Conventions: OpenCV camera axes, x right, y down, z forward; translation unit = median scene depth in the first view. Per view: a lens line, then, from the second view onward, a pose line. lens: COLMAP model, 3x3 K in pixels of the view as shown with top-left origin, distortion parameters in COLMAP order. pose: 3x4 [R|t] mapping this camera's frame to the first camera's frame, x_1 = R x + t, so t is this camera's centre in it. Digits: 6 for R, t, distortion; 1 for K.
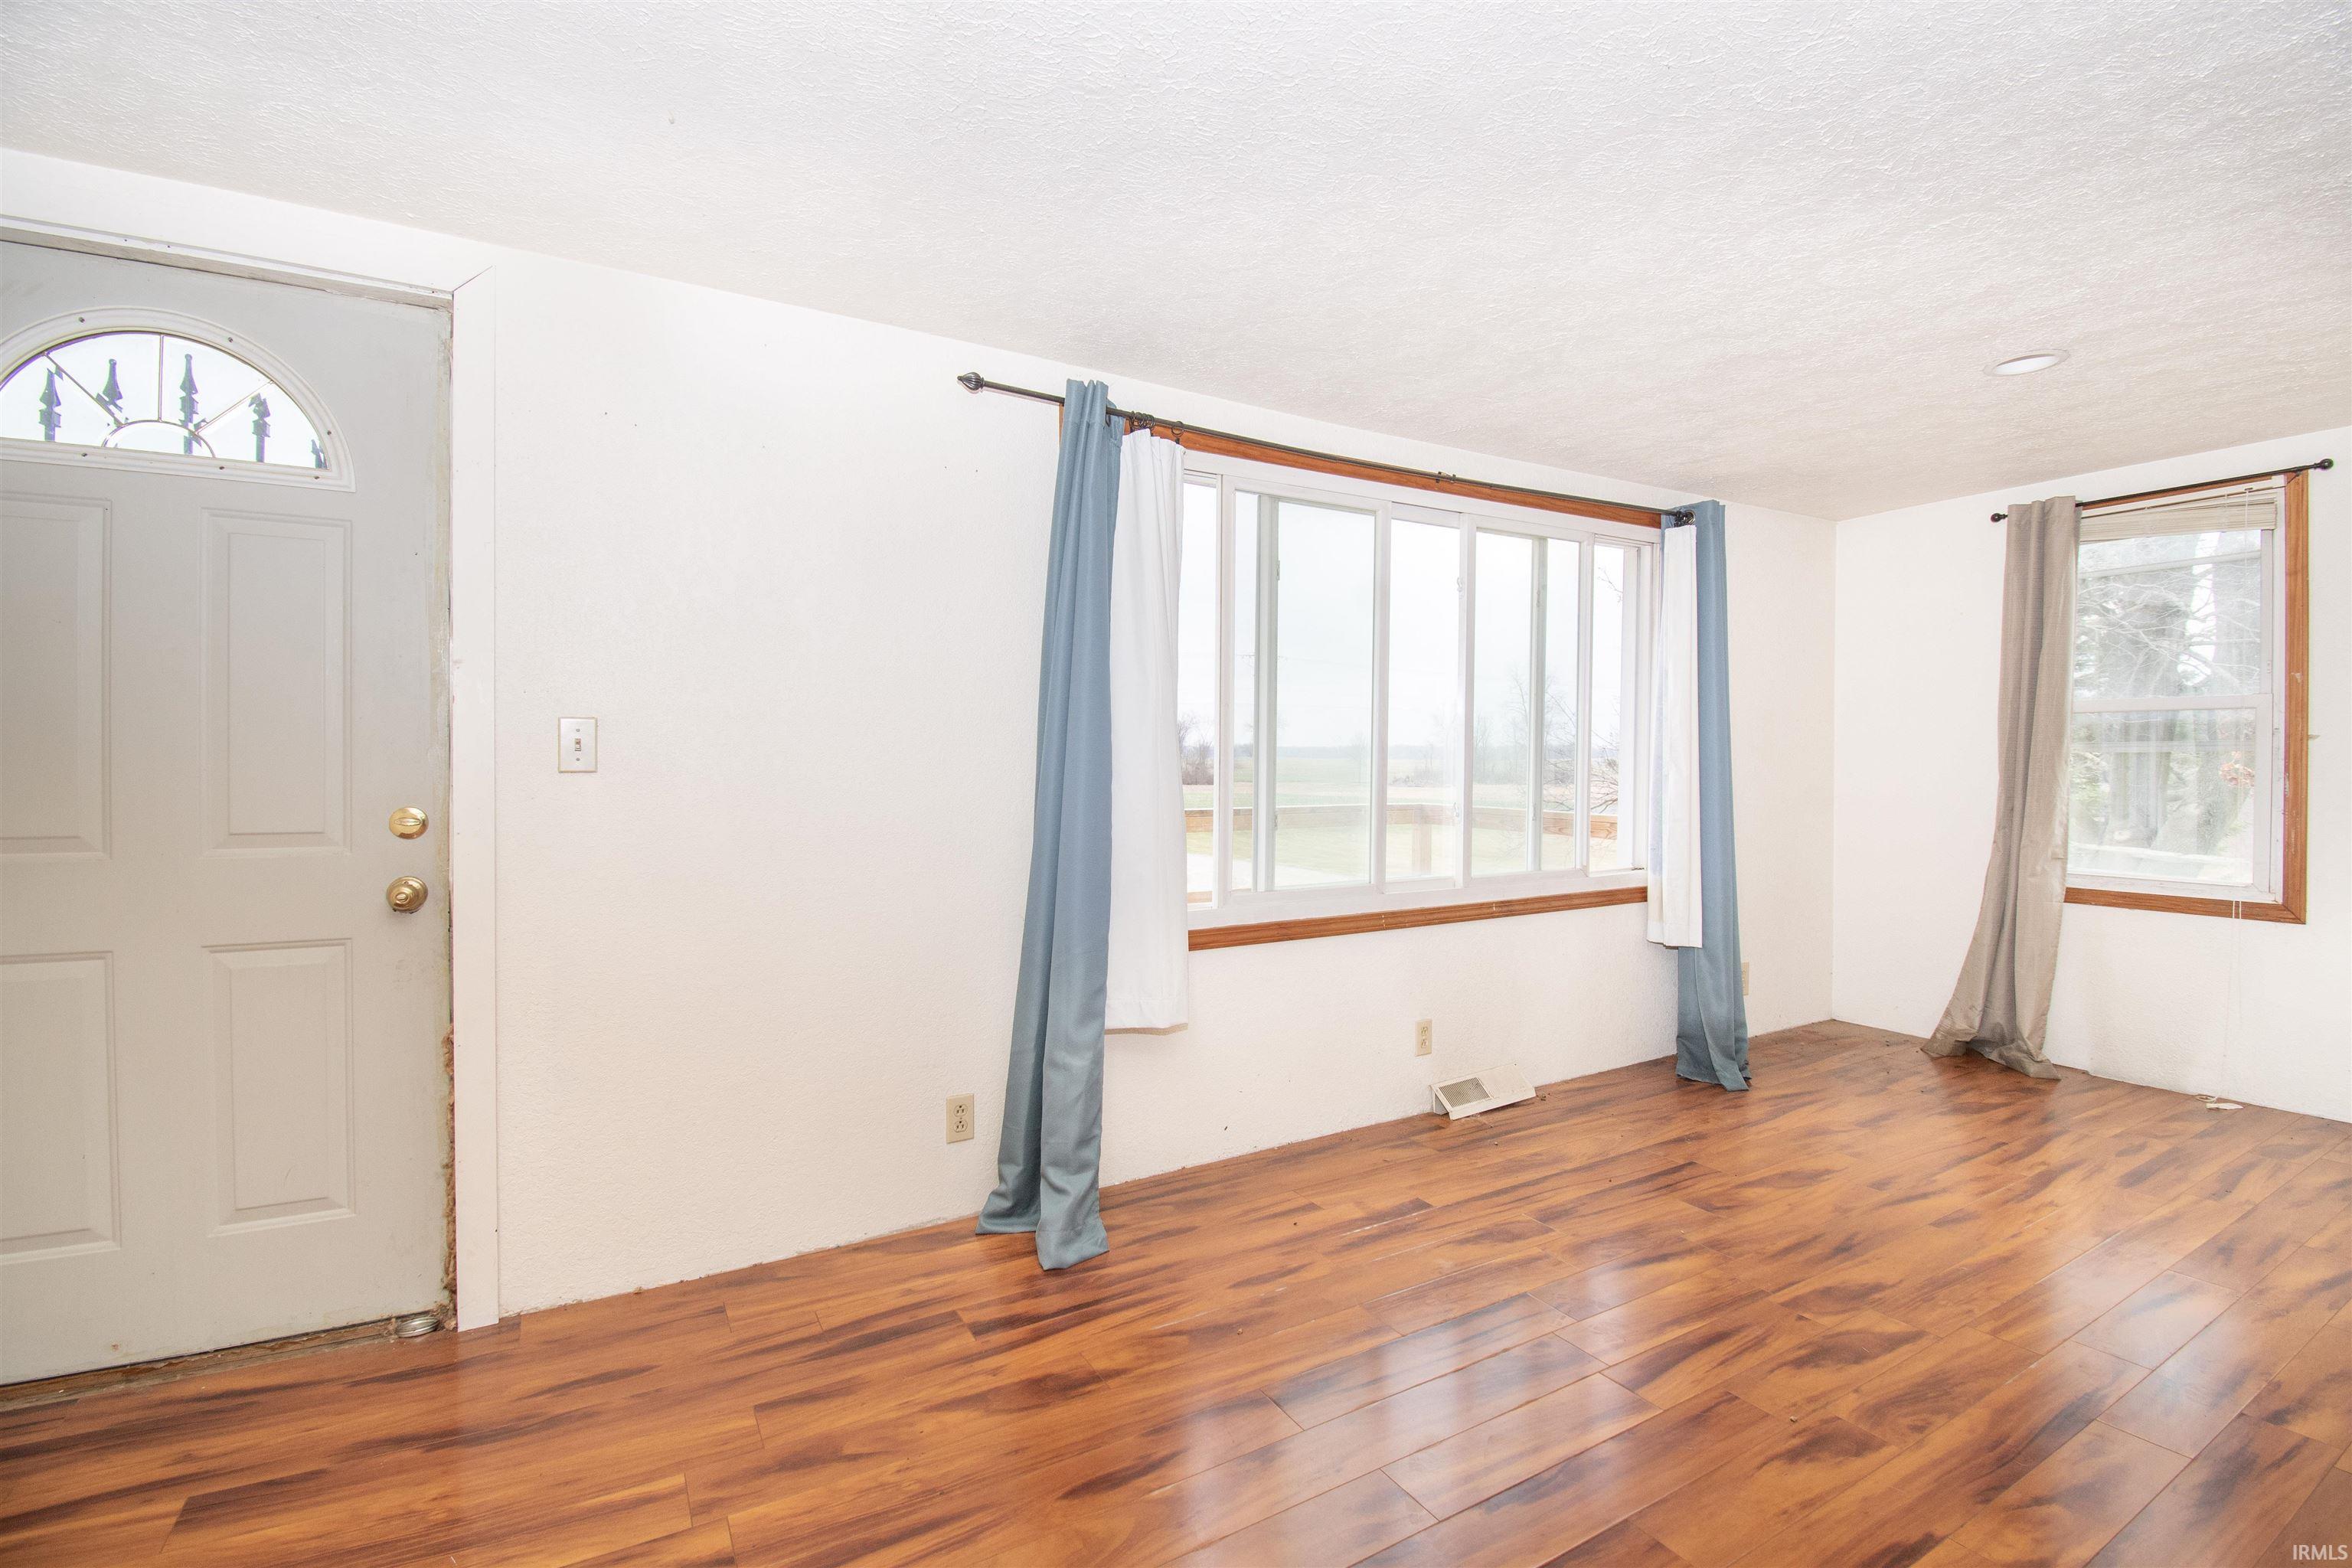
lens RADIAL K [[1014.3, 0, 1176.0], [0, 1014.3, 784.0], [0, 0, 1]] dist [0.010063, -0.020219]
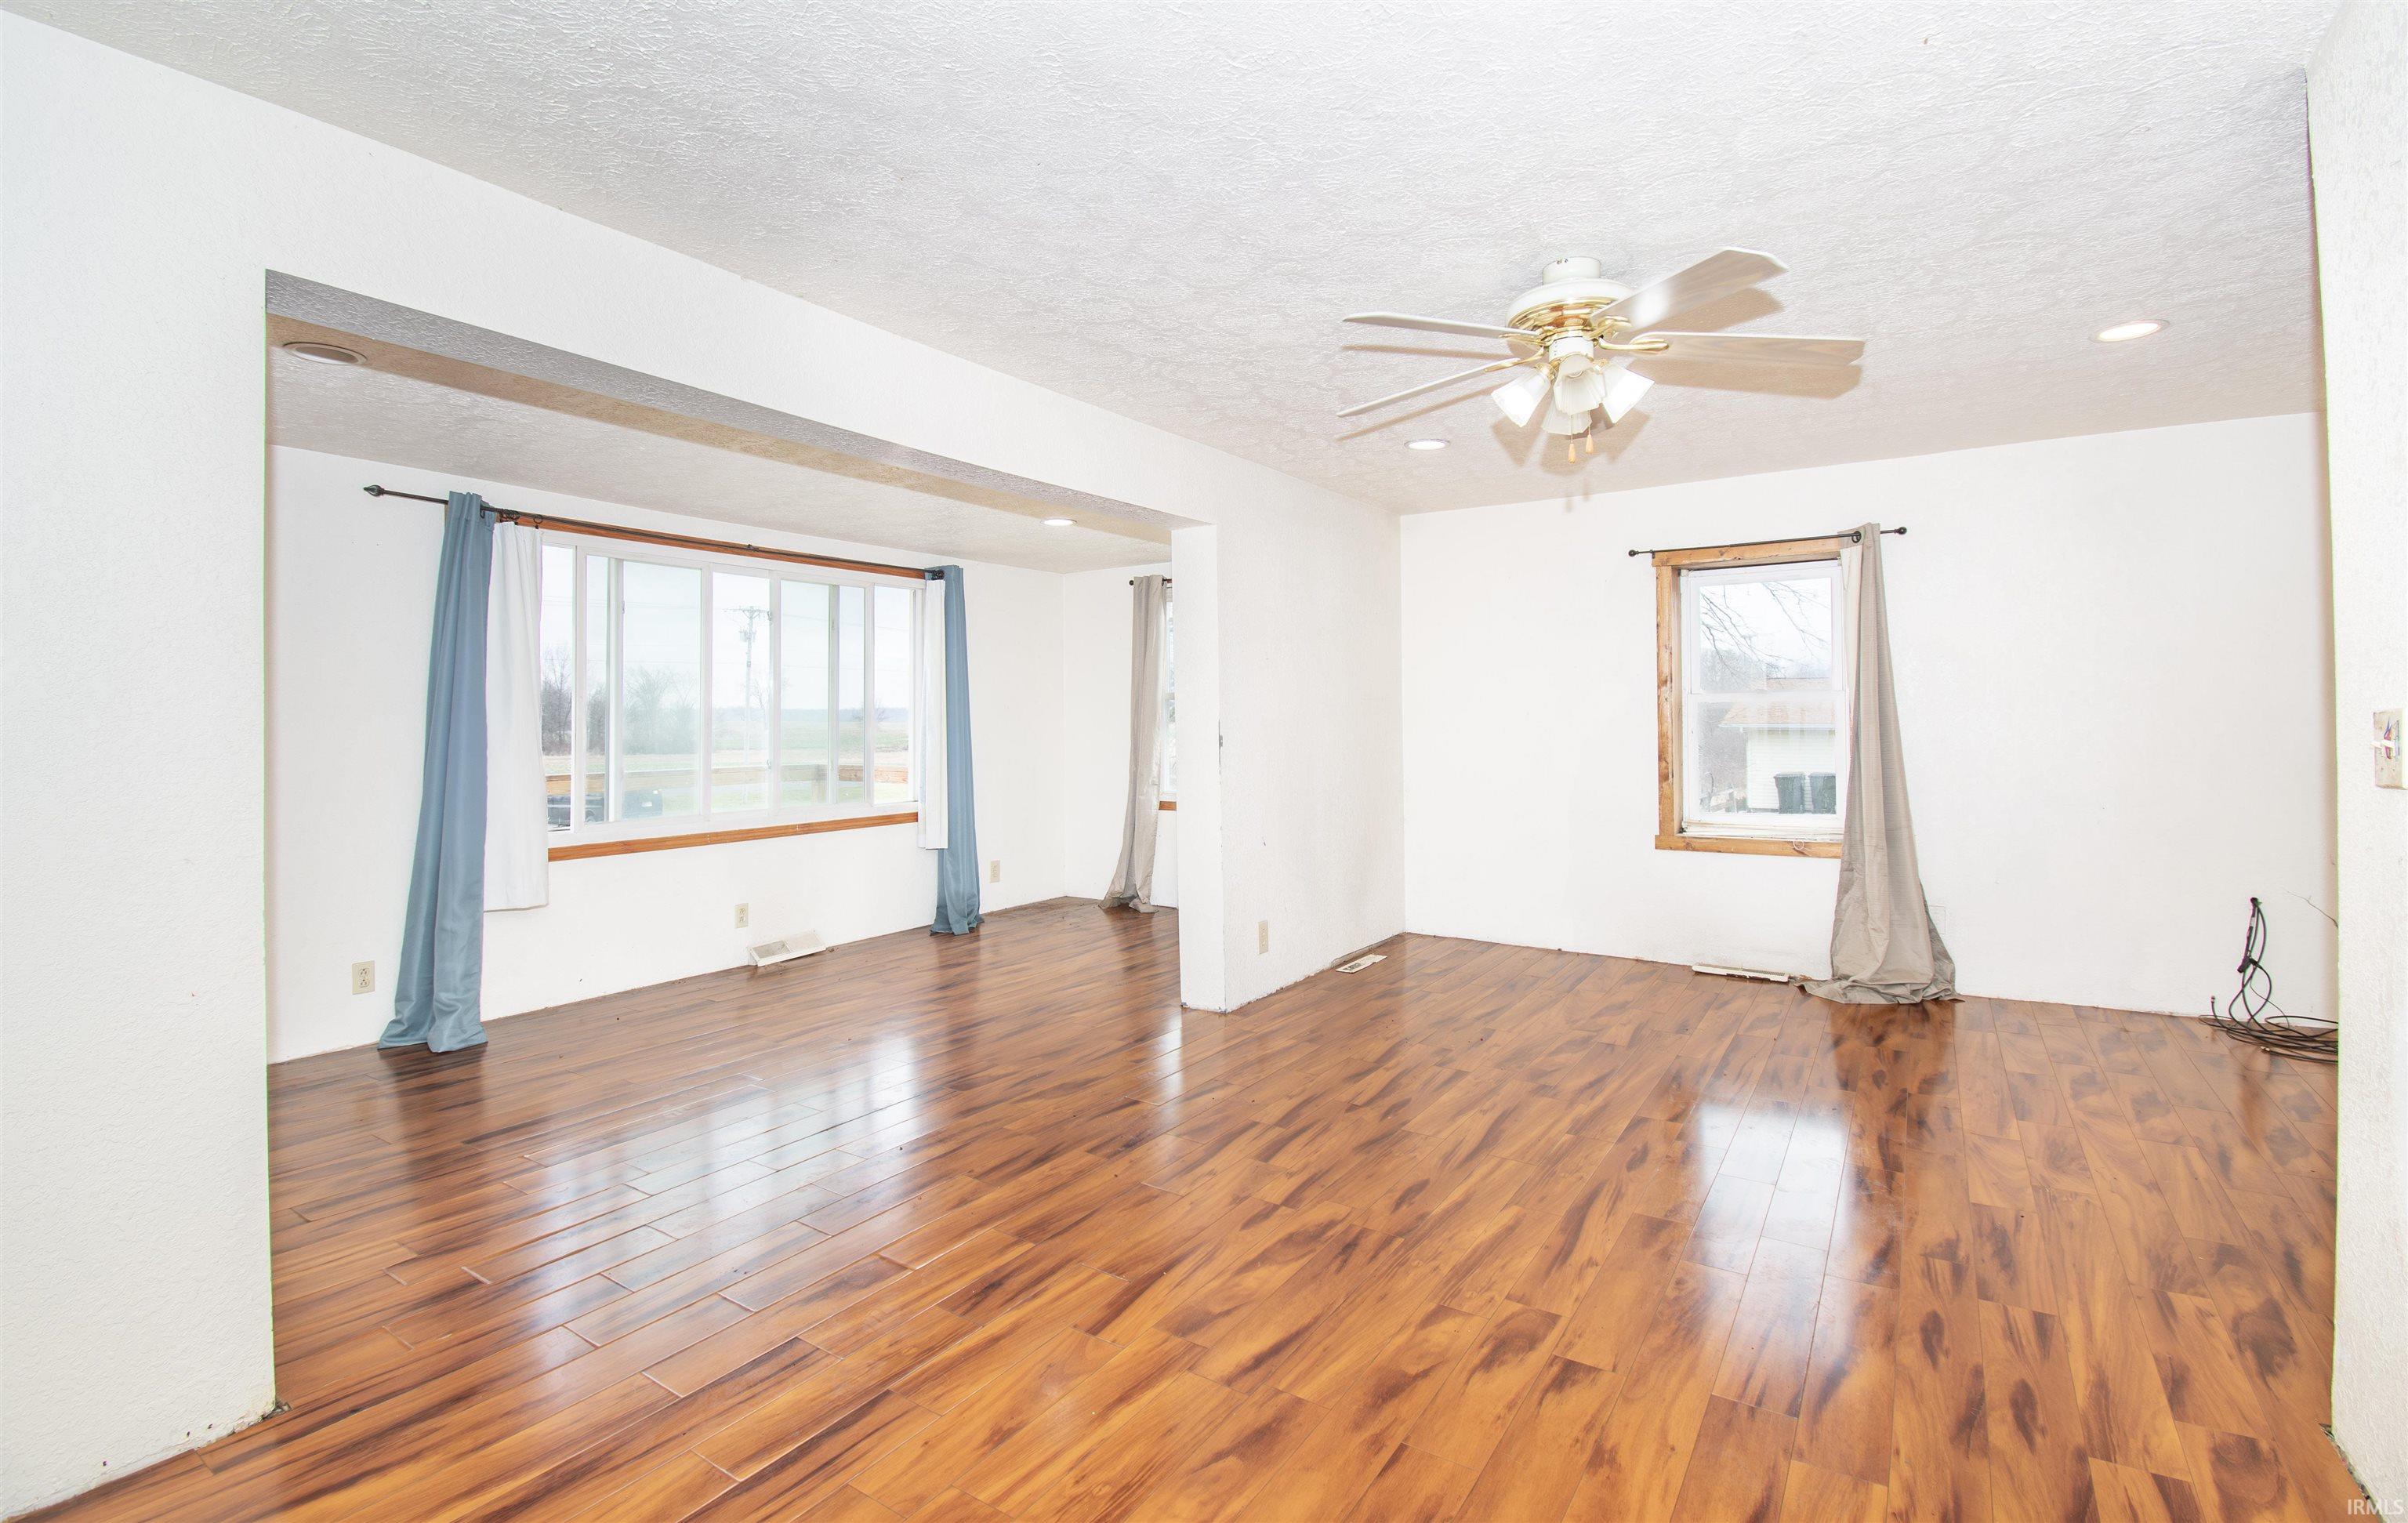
lens RADIAL K [[1076.2, 0, 1218.4], [0, 1076.2, 716.7], [0, 0, 1]] dist [0.000734, -0.014102]
pose [[0.888079, -0.003414, 0.459679, 0.143254], [0.016080, 0.999591, -0.023642, 0.004133], [-0.459410, 0.028388, 0.887771, -0.776173]]
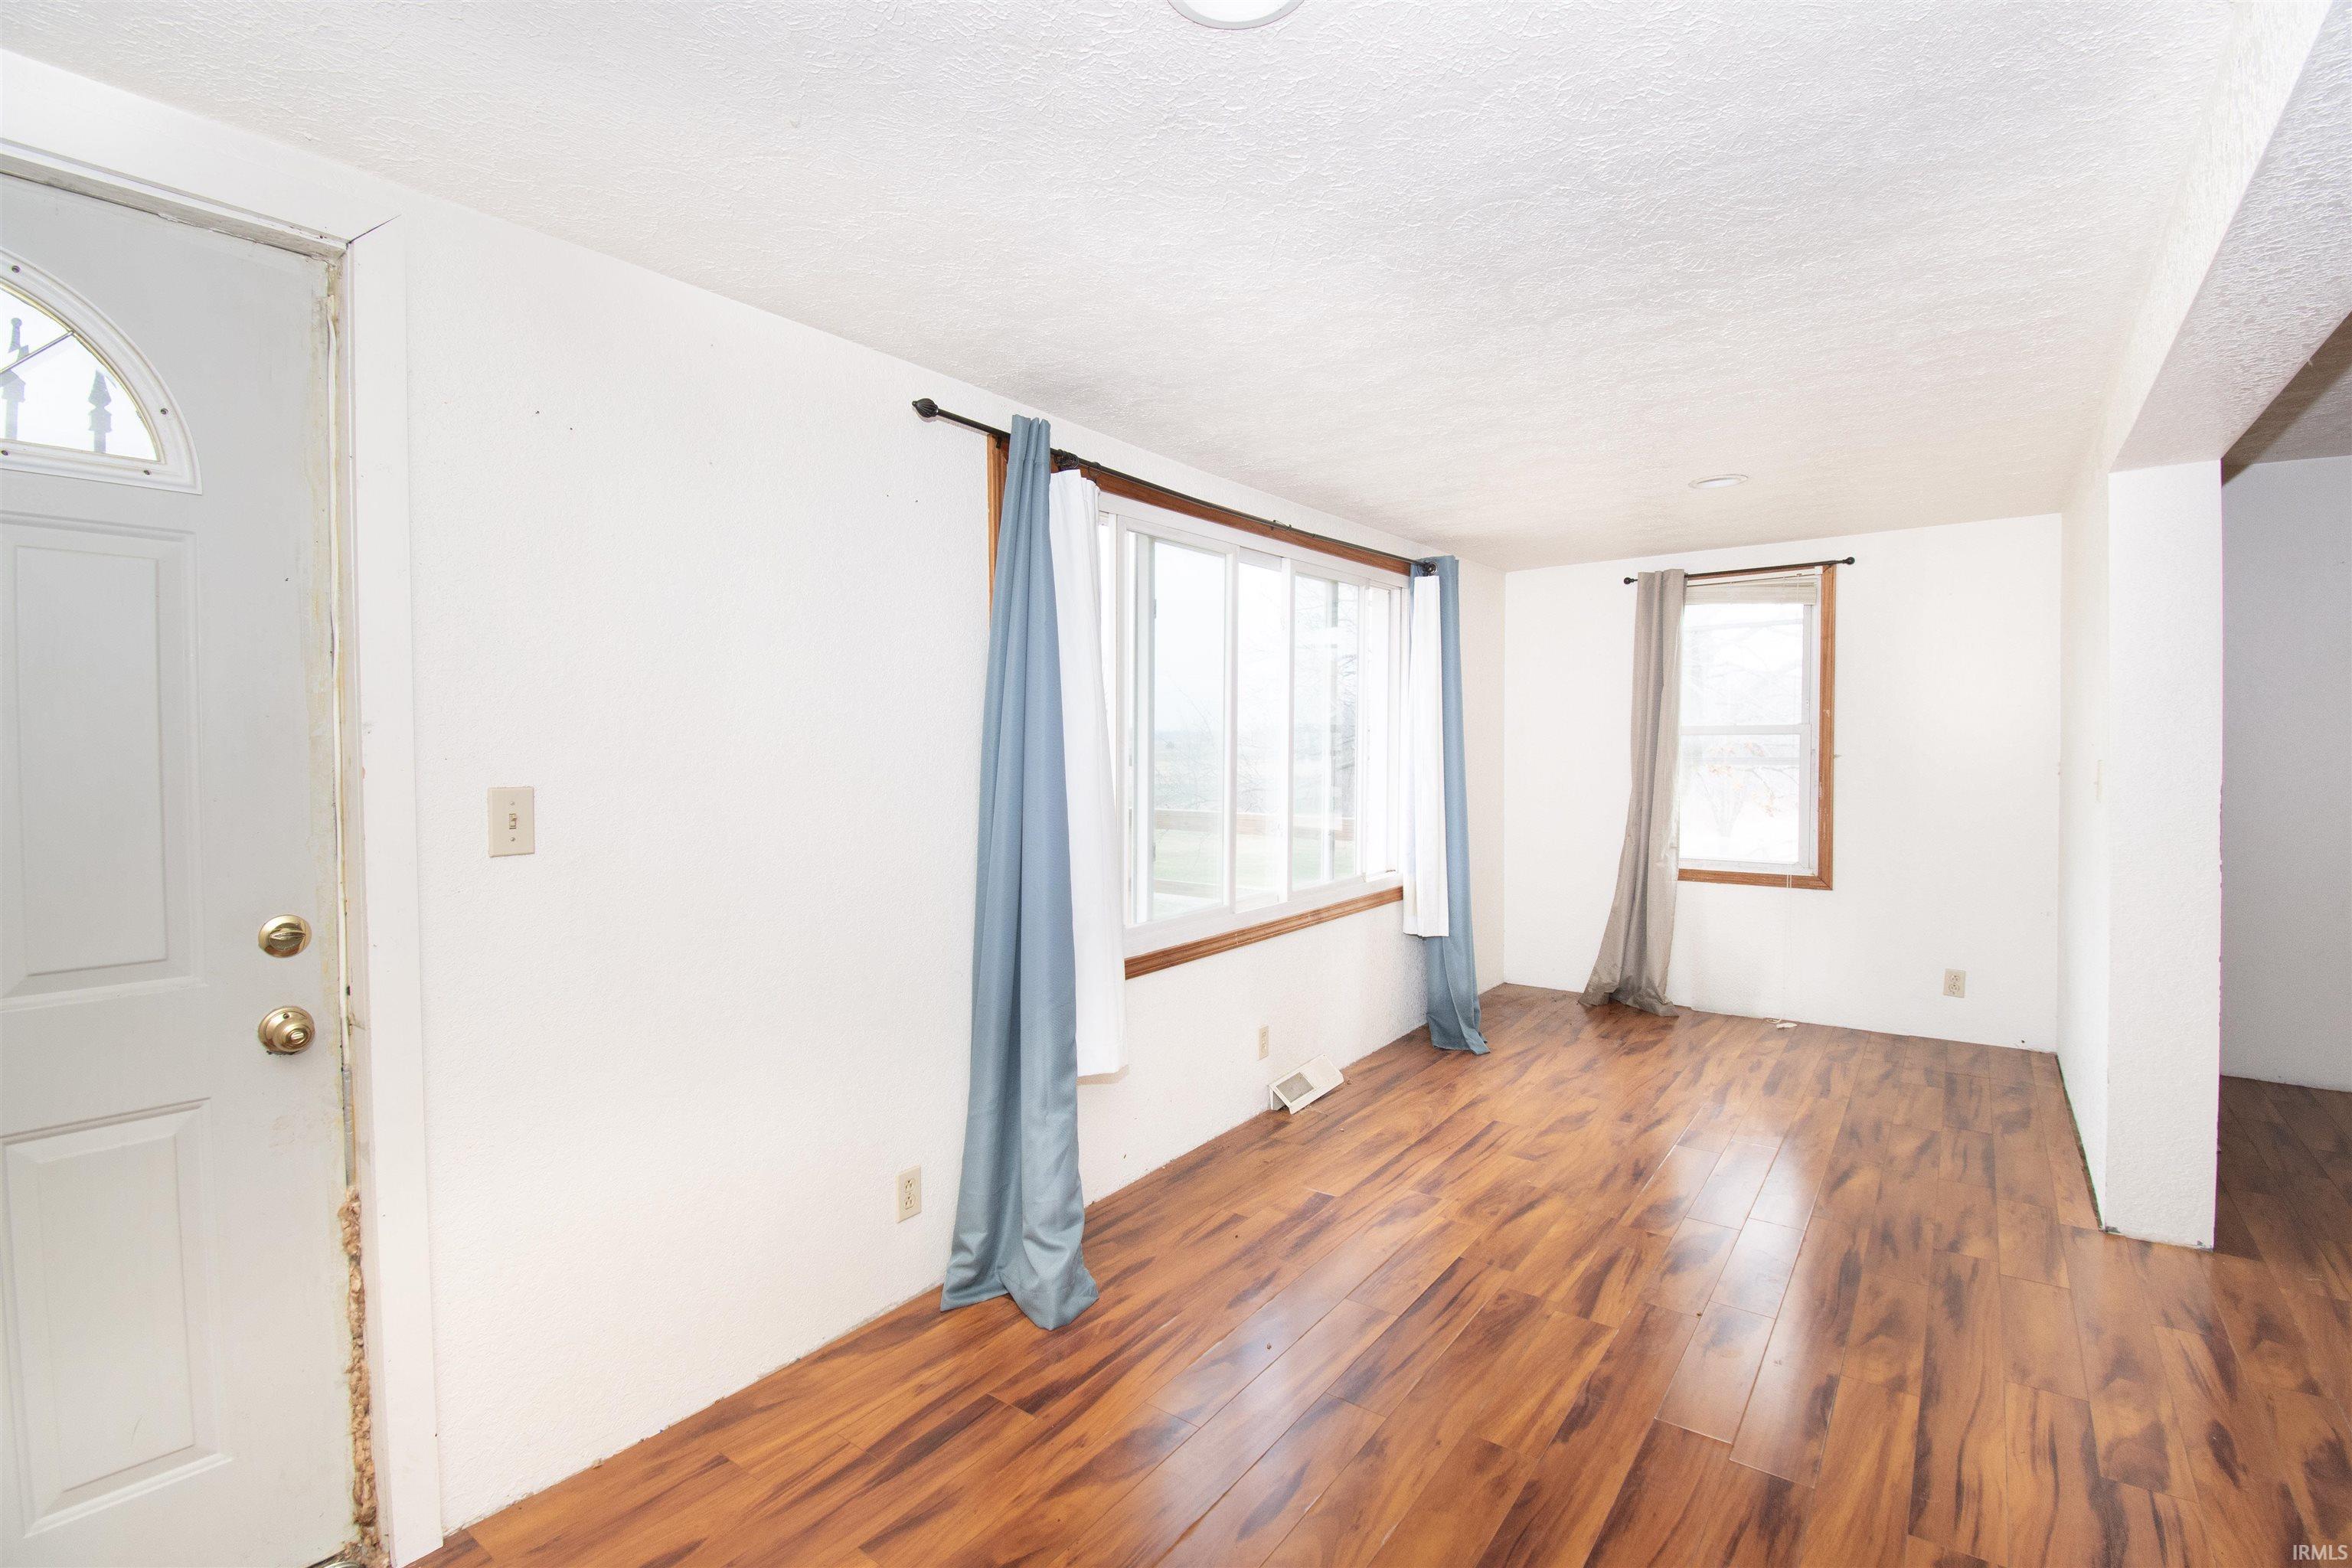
lens RADIAL K [[1042.5, 0, 1170.2], [0, 1042.5, 783.6], [0, 0, 1]] dist [0.011087, -0.023034]
pose [[0.919033, -0.022008, 0.393566, -0.289361], [0.015843, 0.999696, 0.018906, -0.050491], [-0.393863, -0.011140, 0.919102, 0.019550]]
